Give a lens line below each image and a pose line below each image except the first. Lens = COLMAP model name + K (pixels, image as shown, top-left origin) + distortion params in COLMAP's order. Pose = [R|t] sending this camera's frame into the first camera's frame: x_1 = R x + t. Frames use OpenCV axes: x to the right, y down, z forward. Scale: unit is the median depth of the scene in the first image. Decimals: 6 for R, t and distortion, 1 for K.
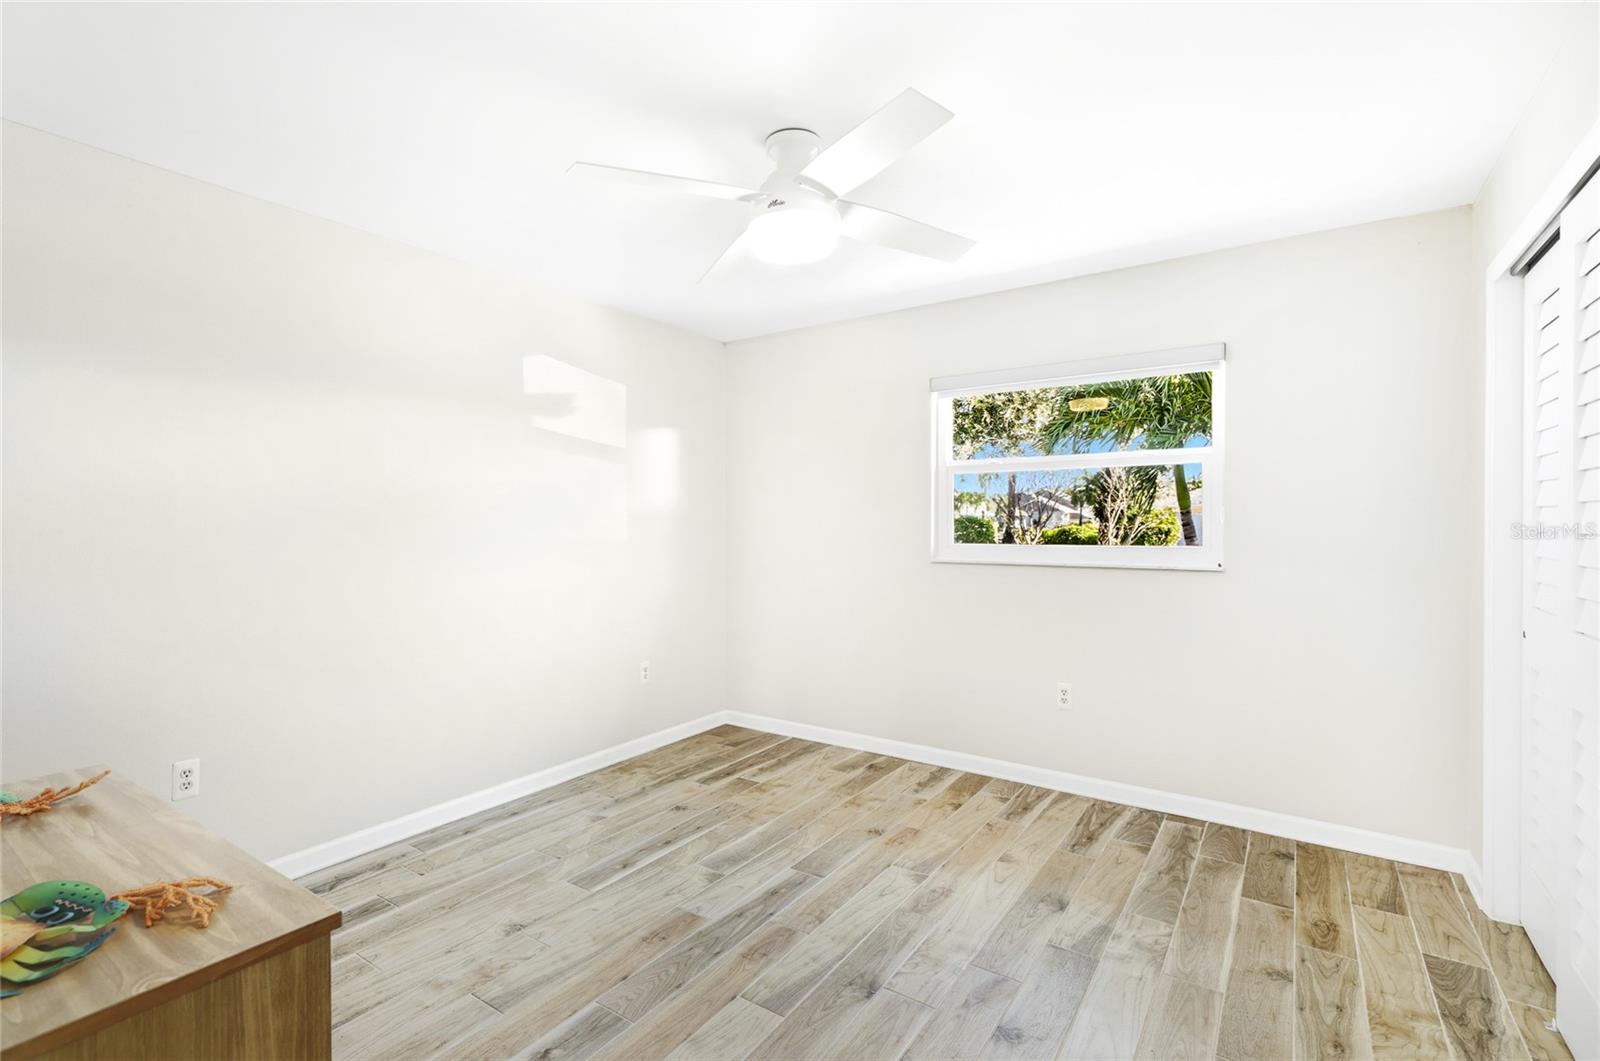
lens RADIAL K [[716.7, 0, 798.4], [0, 716.7, 528.5], [0, 0, 1]] dist [0.001143, 0.000565]
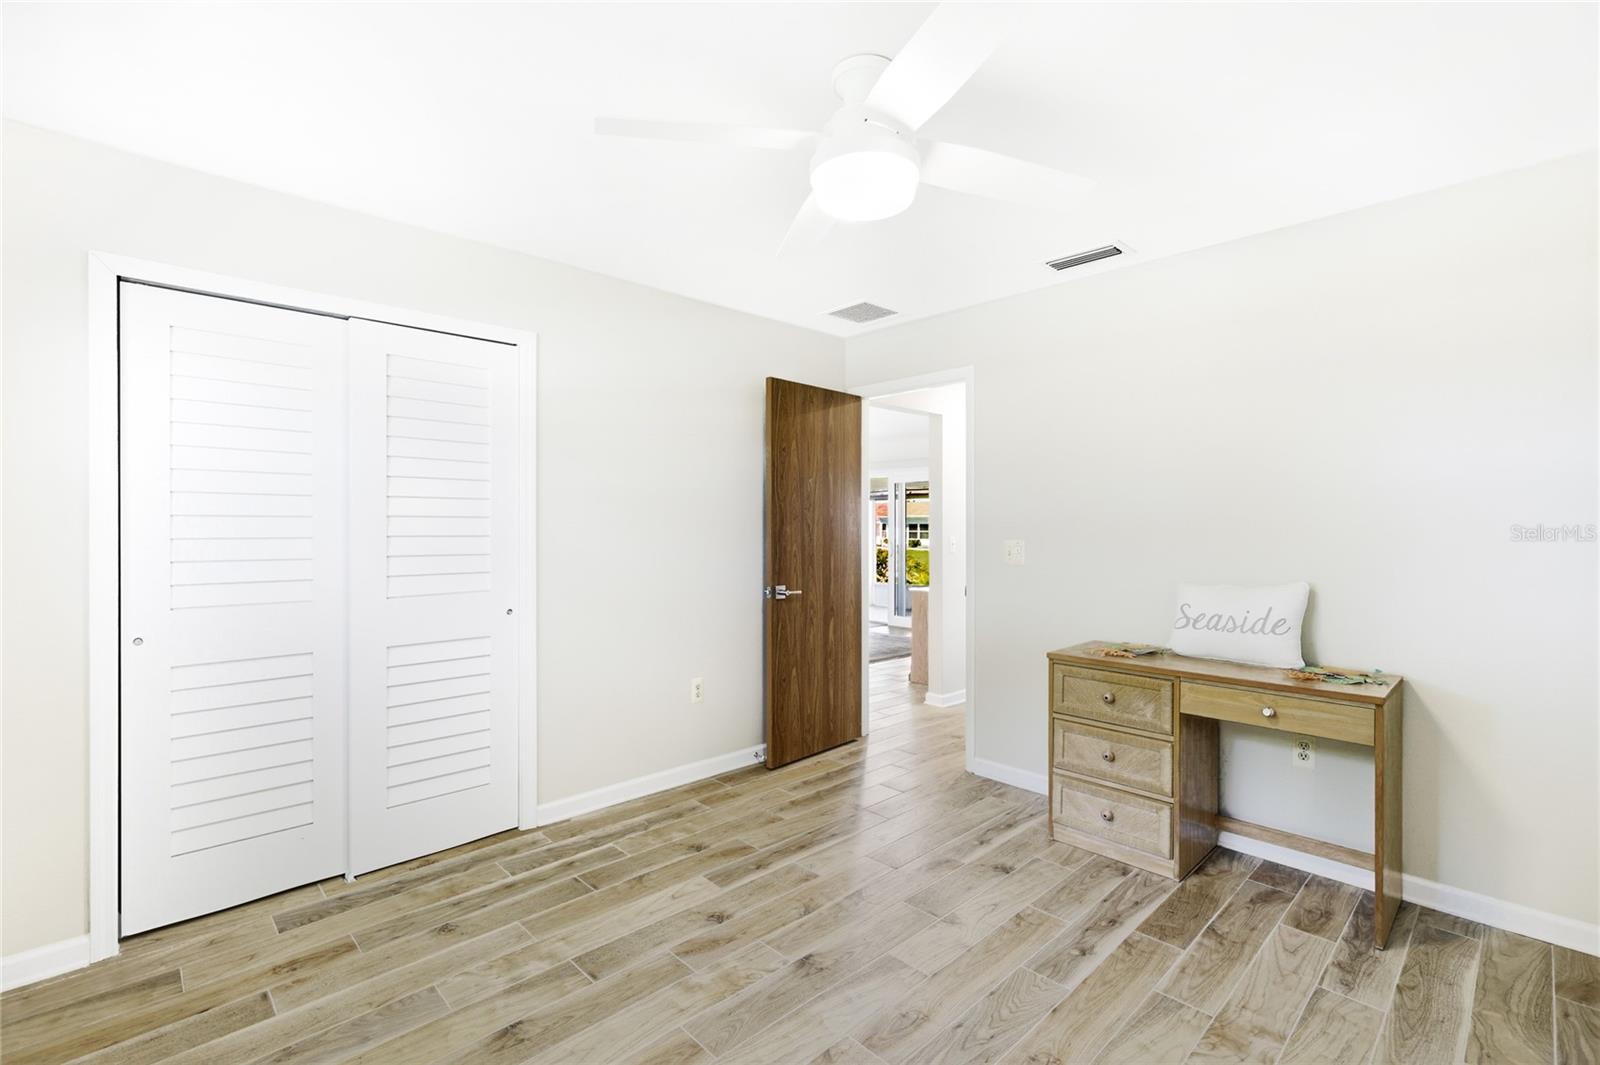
lens RADIAL K [[716.7, 0, 802.9], [0, 716.7, 530.2], [0, 0, 1]] dist [0.001143, 0.000565]
pose [[-0.979958, 0.004084, 0.199161, -0.105038], [0.006003, 0.999941, 0.009030, -0.010723], [-0.199112, 0.010044, -0.979925, 1.908495]]
